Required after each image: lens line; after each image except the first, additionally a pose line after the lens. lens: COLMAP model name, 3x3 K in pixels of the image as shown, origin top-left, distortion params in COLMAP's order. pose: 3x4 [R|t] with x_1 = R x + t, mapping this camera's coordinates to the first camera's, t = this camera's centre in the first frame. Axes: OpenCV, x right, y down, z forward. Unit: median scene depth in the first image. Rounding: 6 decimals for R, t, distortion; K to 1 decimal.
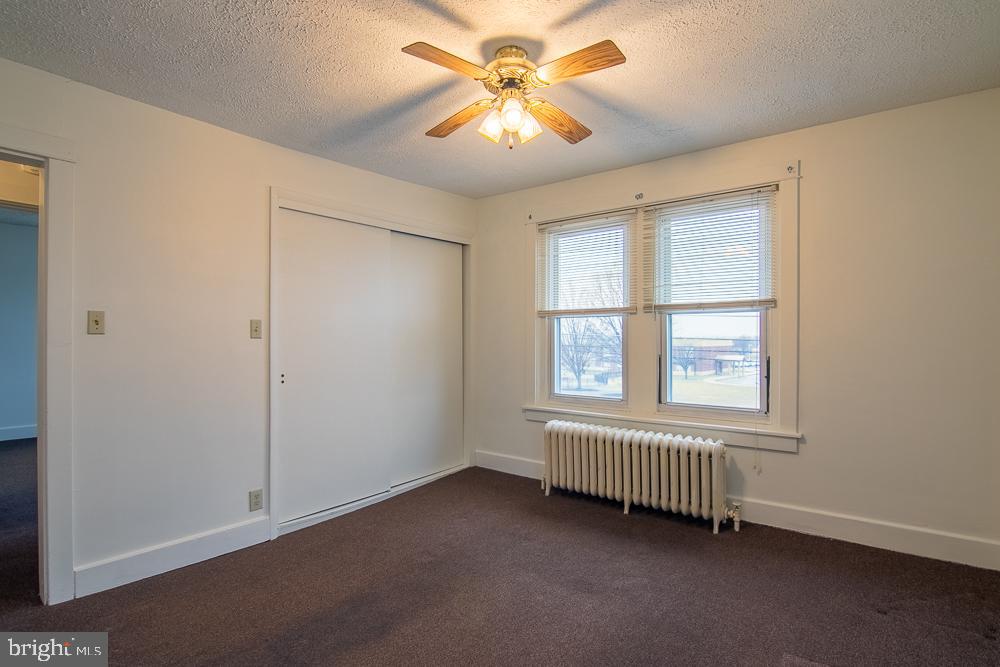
lens RADIAL K [[509.5, 0, 490.6], [0, 509.5, 332.0], [0, 0, 1]] dist [0.002083, 0.000084]
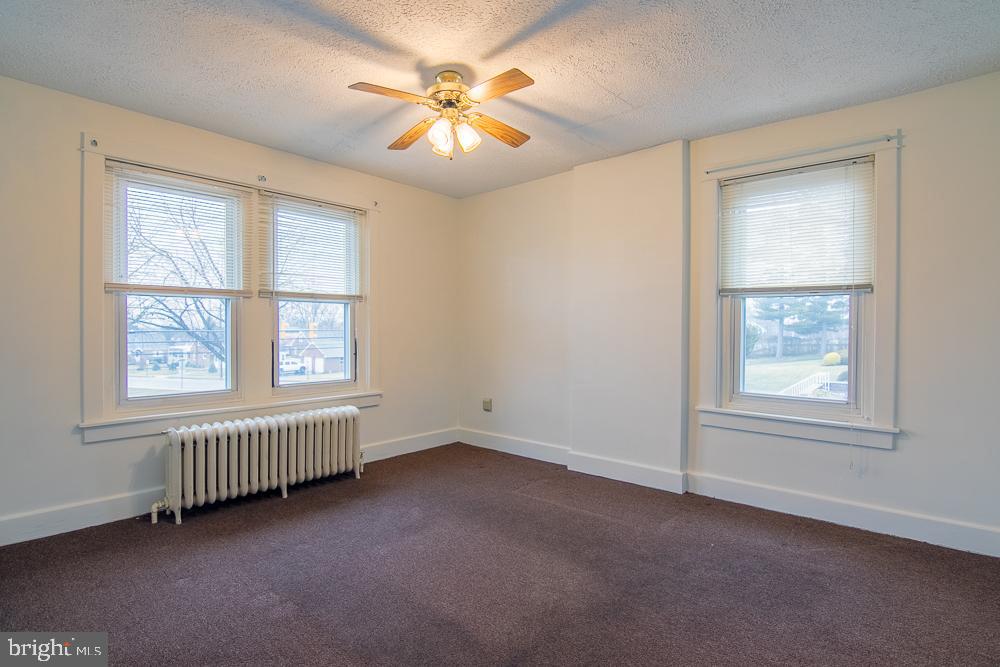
lens RADIAL K [[509.5, 0, 501.1], [0, 509.5, 332.1], [0, 0, 1]] dist [0.002083, 0.000084]
pose [[0.043838, -0.007041, 0.999014, -0.710699], [-0.017089, 0.999824, 0.007797, 0.013859], [-0.998892, -0.017414, 0.043710, 0.526043]]
